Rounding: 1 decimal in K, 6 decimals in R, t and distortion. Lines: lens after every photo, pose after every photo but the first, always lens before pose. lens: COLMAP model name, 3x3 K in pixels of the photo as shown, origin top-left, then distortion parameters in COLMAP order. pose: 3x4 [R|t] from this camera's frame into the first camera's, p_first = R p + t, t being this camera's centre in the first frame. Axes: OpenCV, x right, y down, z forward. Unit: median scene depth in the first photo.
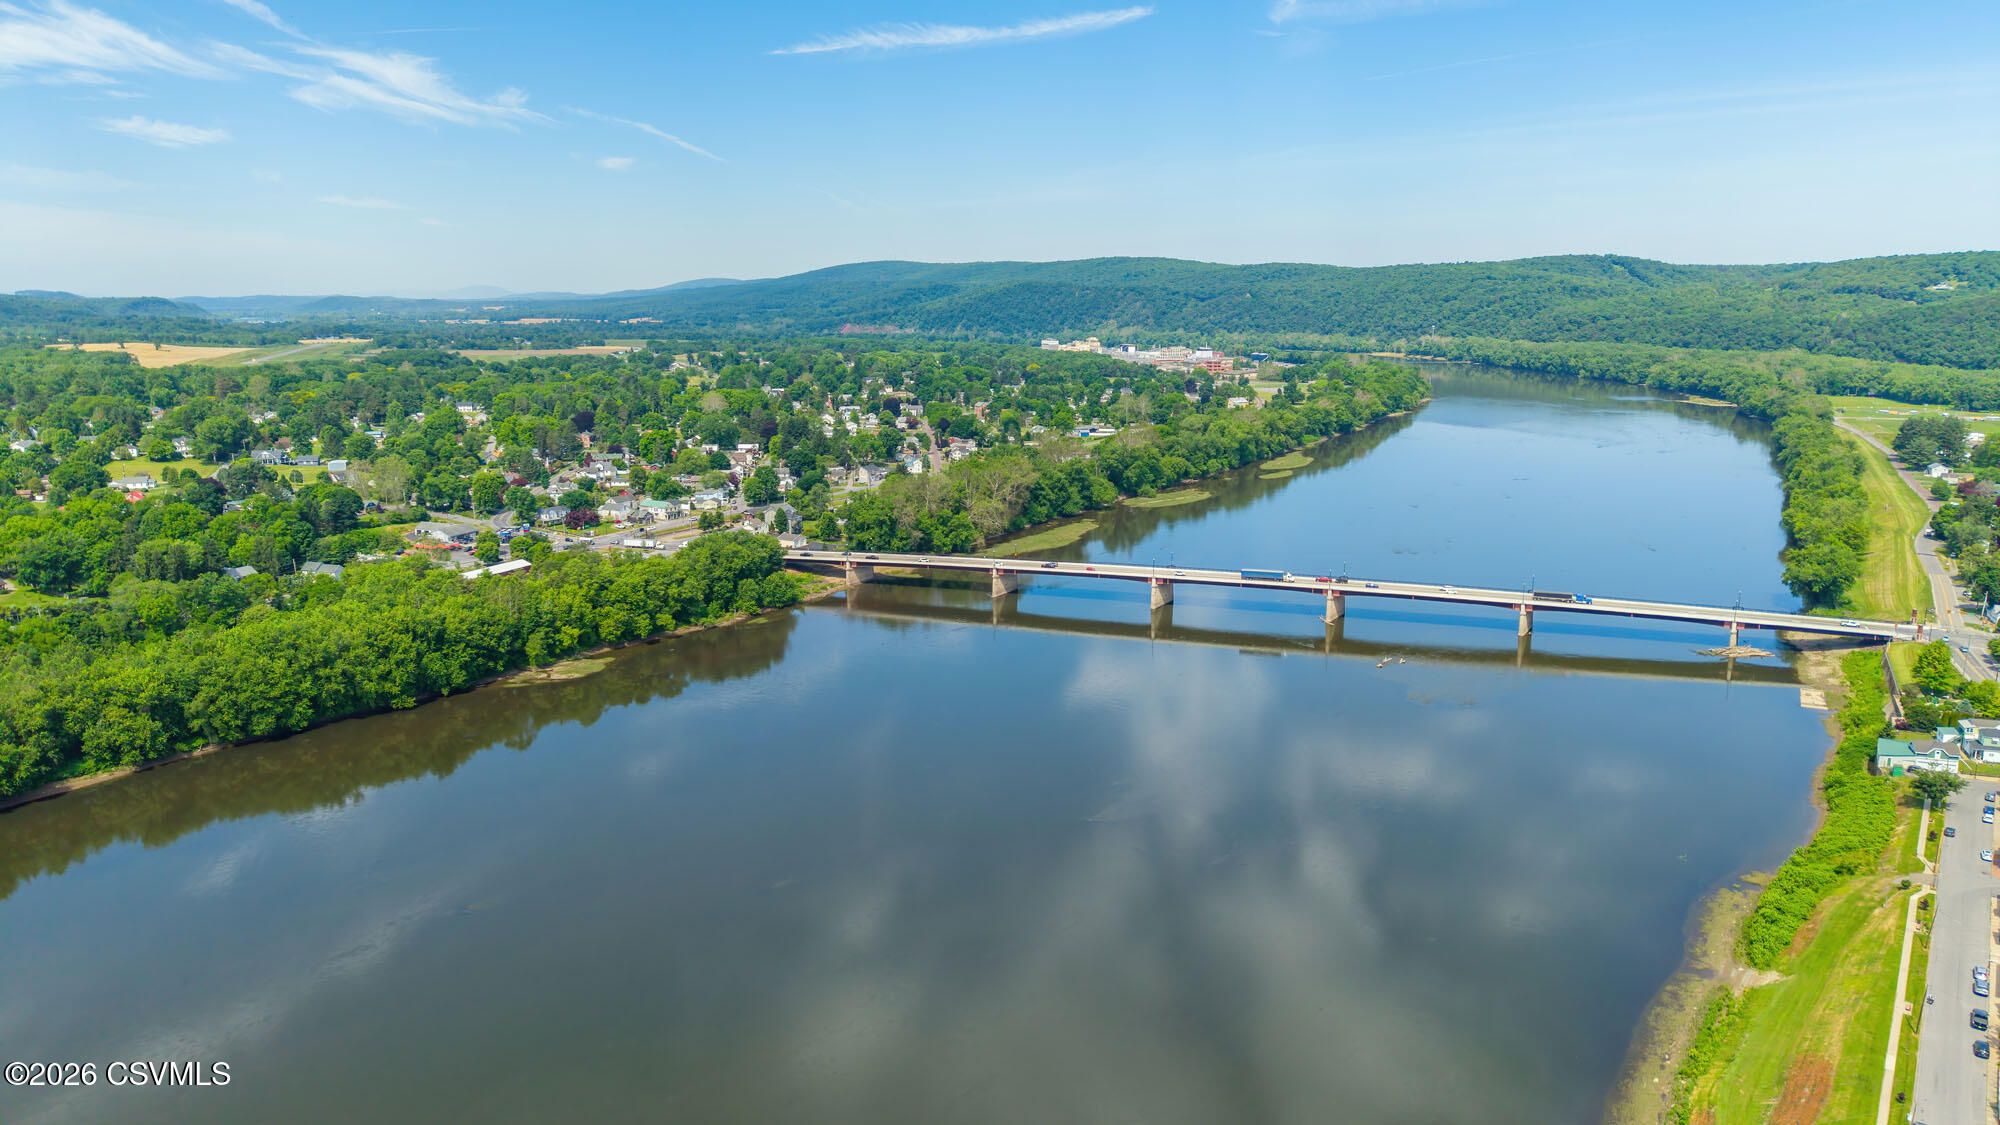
lens RADIAL K [[1331.2, 0, 999.3], [0, 1331.2, 558.7], [0, 0, 1]] dist [0.041233, -0.042940]
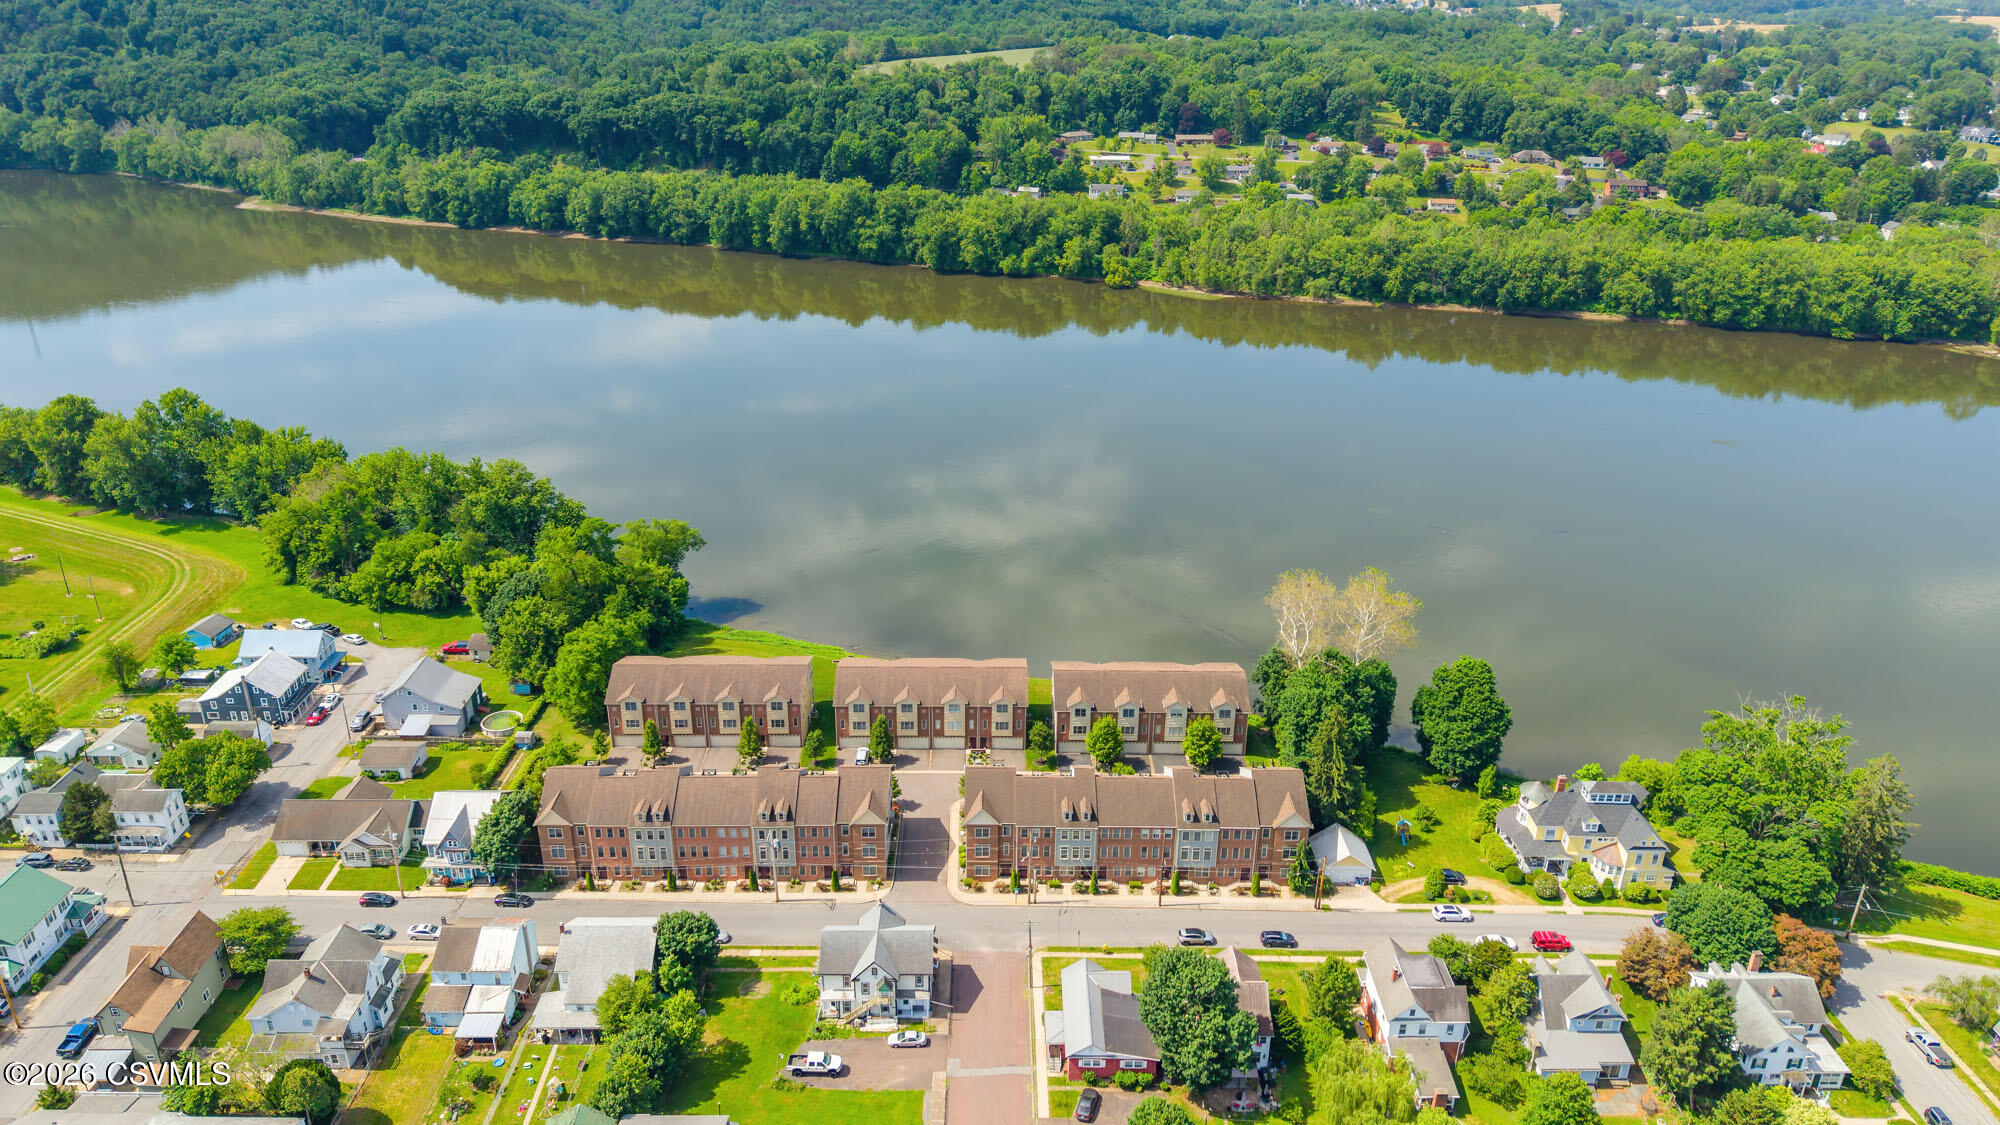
lens RADIAL K [[1331.2, 0, 999.9], [0, 1331.2, 560.5], [0, 0, 1]] dist [0.041233, -0.042940]
pose [[0.337141, 0.391403, -0.856236, 0.404097], [-0.192653, 0.918919, 0.344200, 0.026836], [0.921532, 0.048912, 0.385210, -0.134431]]
